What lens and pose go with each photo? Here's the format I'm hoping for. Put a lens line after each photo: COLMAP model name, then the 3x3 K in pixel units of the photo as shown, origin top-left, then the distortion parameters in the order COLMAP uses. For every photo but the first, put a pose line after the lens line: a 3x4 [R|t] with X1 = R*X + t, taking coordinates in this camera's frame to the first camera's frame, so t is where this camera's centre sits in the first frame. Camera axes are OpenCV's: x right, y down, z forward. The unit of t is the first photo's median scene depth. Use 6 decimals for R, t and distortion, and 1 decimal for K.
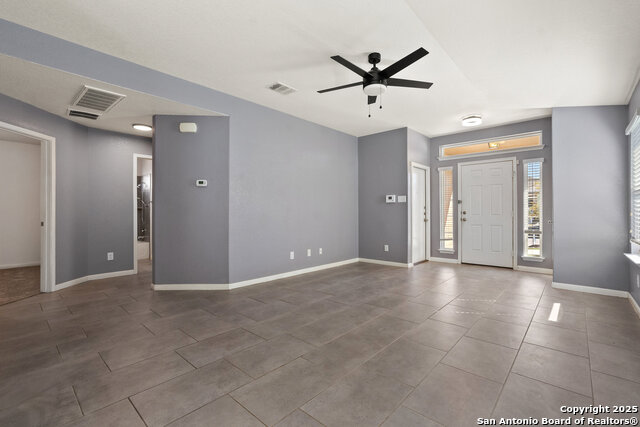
lens RADIAL K [[287.7, 0, 321.9], [0, 287.7, 211.0], [0, 0, 1]] dist [-0.015019, 0.001542]
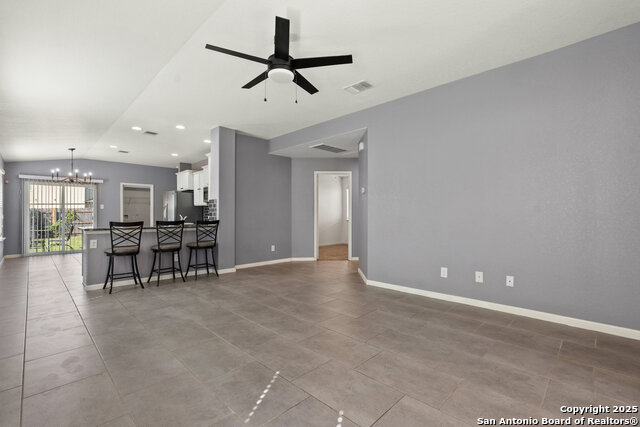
lens RADIAL K [[287.7, 0, 319.3], [0, 287.7, 211.7], [0, 0, 1]] dist [-0.015019, 0.001542]
pose [[-0.054267, -0.015693, -0.998403, 1.131984], [0.006686, 0.999848, -0.016080, 0.013511], [0.998504, -0.007548, -0.054154, 1.253334]]
